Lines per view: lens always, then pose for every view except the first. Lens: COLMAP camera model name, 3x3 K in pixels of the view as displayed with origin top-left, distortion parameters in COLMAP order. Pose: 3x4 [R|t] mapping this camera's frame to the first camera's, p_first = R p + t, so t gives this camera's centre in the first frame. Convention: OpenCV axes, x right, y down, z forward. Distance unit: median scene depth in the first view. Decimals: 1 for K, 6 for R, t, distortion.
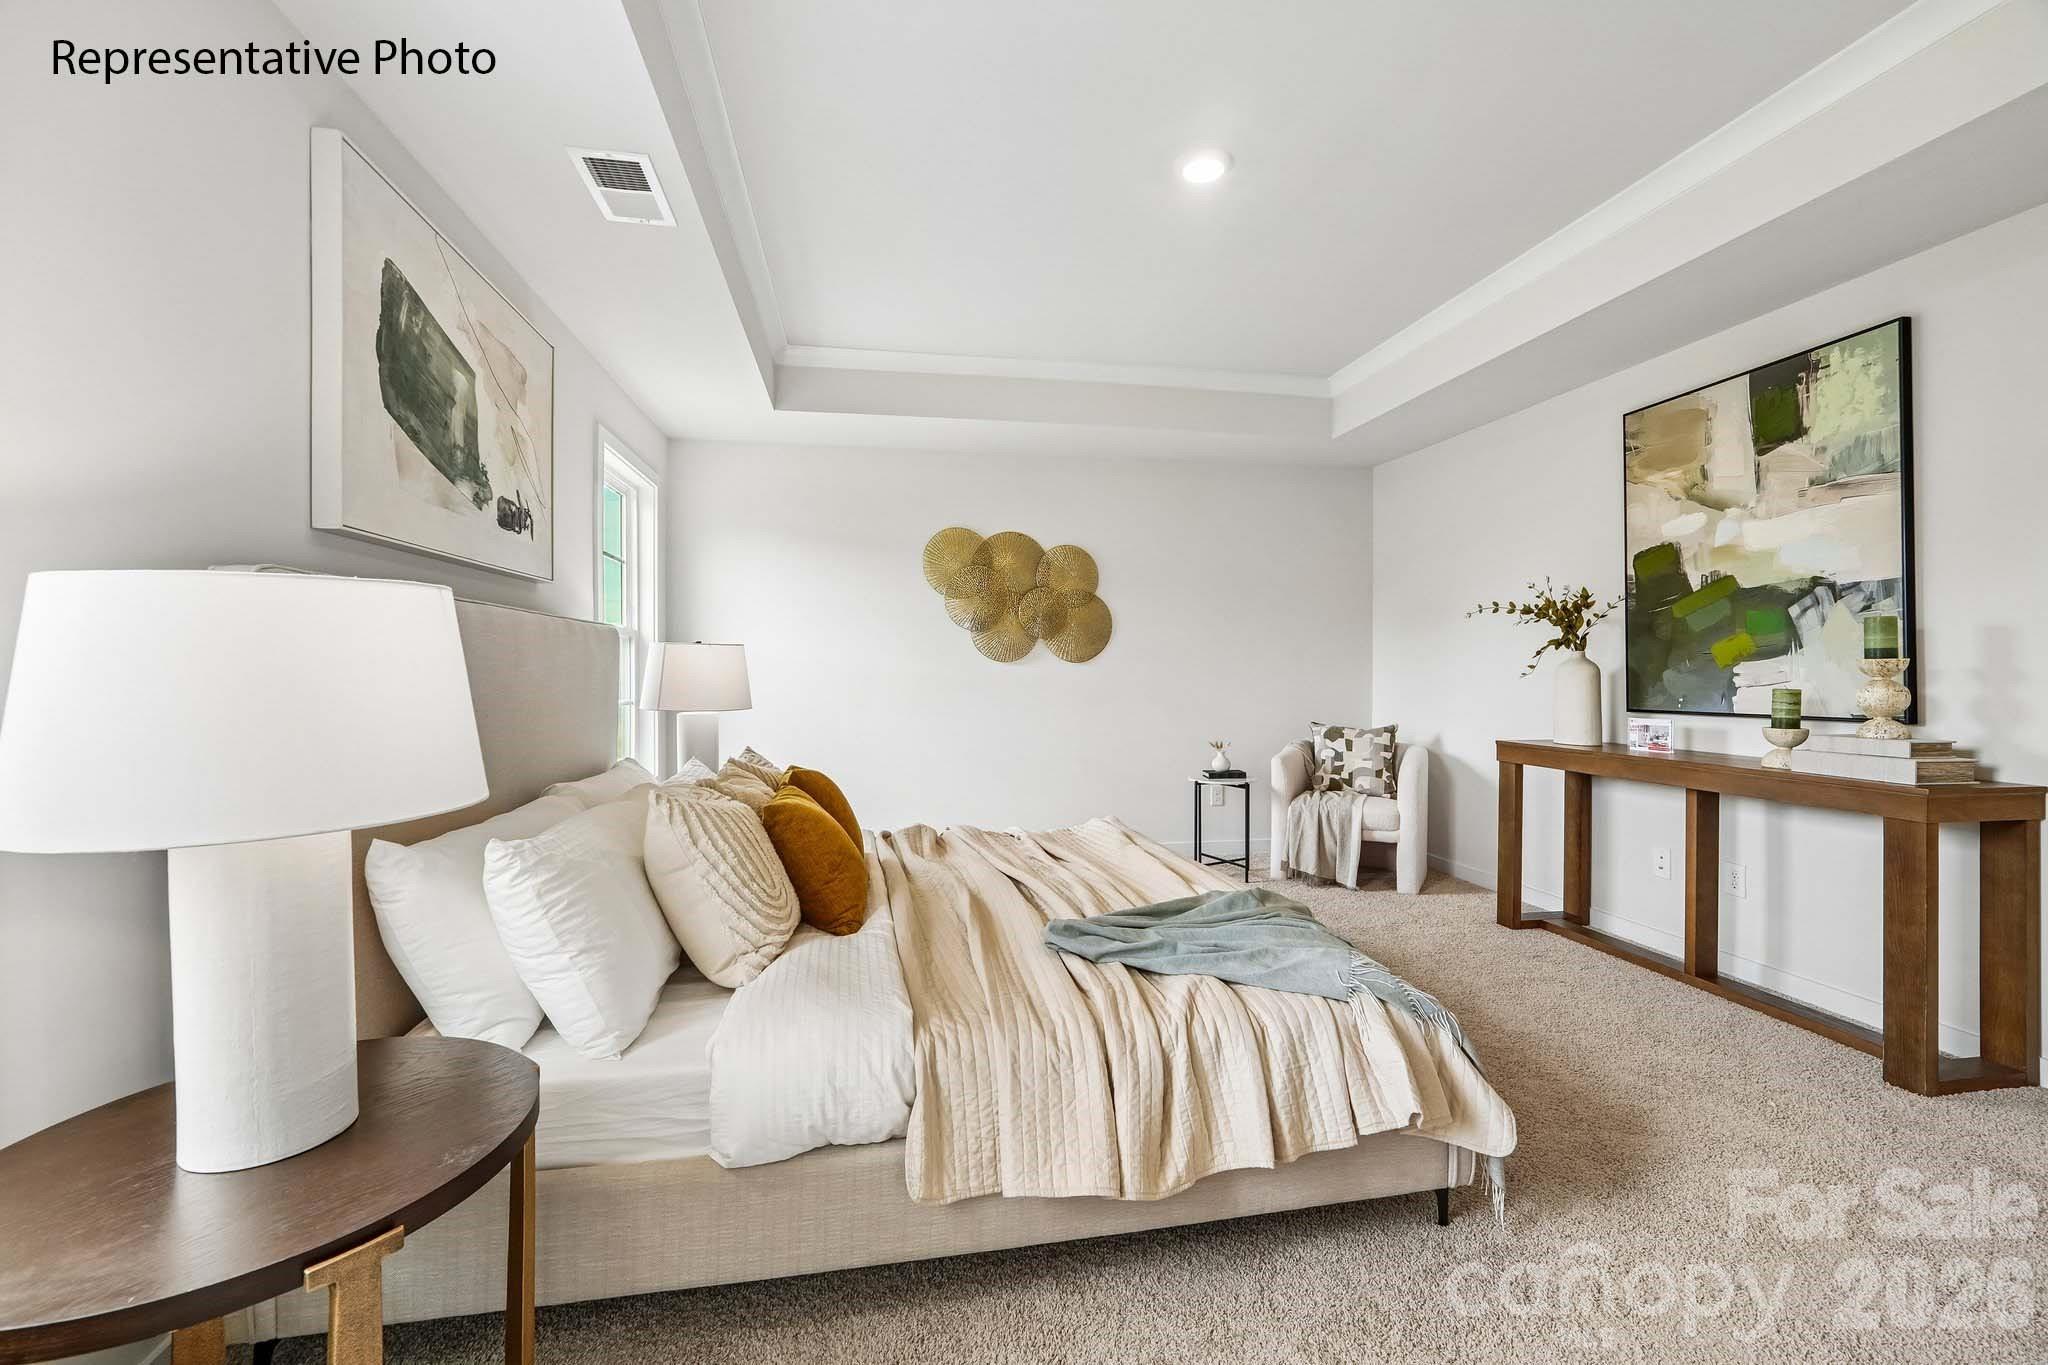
lens RADIAL K [[859.6, 0, 1021.3], [0, 859.6, 669.6], [0, 0, 1]] dist [-0.010344, 0.001438]
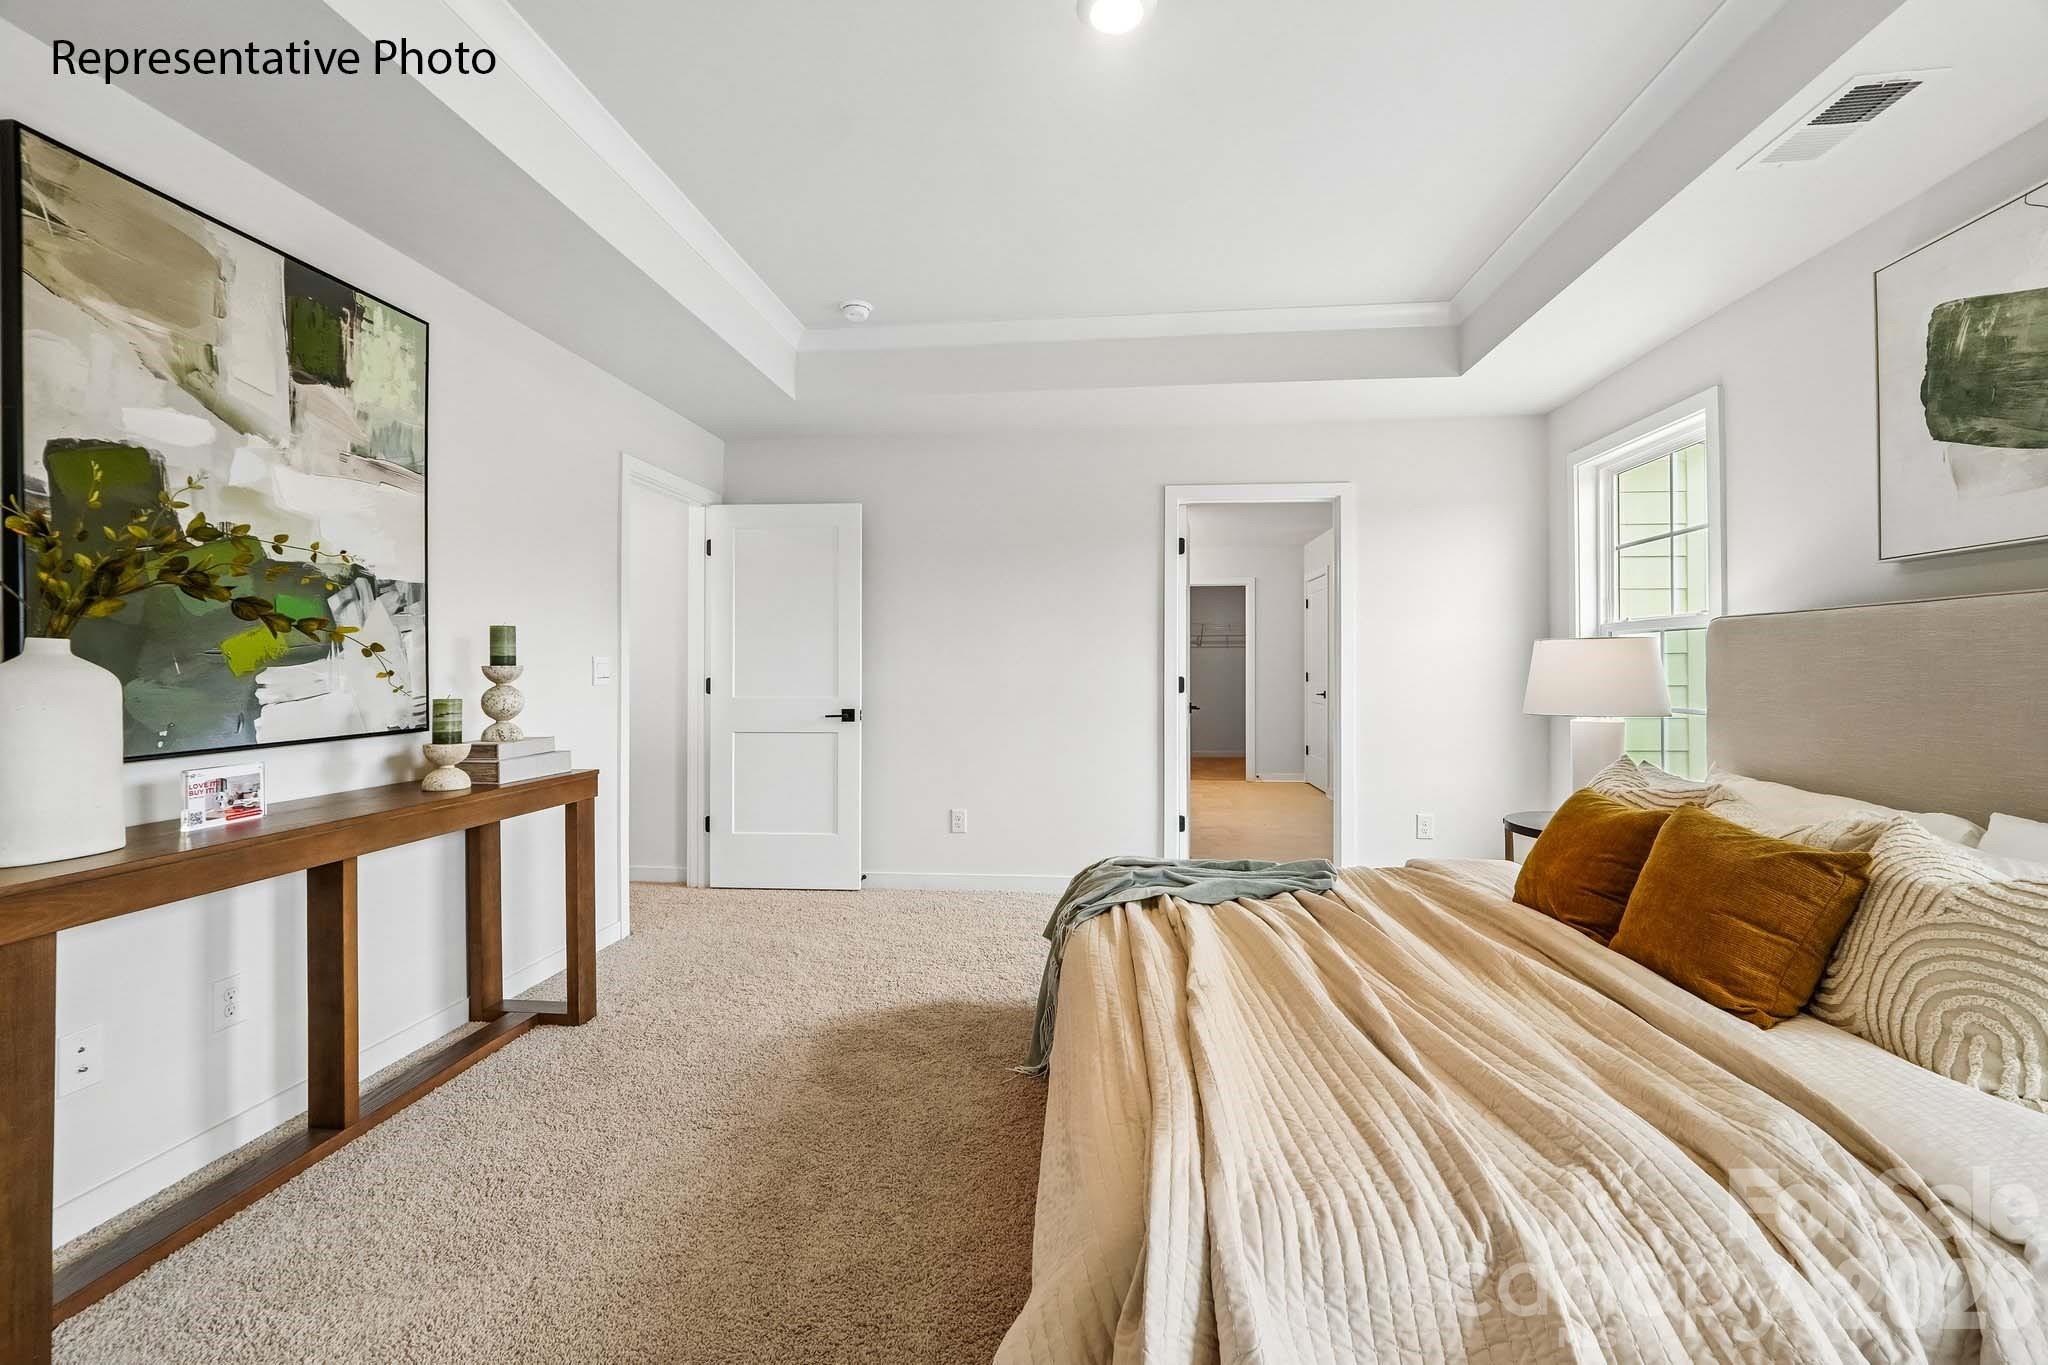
lens RADIAL K [[859.6, 0, 1019.2], [0, 859.6, 673.2], [0, 0, 1]] dist [-0.010344, 0.001438]
pose [[-0.959600, 0.006380, 0.281294, 0.079238], [0.008132, 0.999954, 0.005064, -0.002883], [-0.281249, 0.007147, -0.959608, 1.544936]]
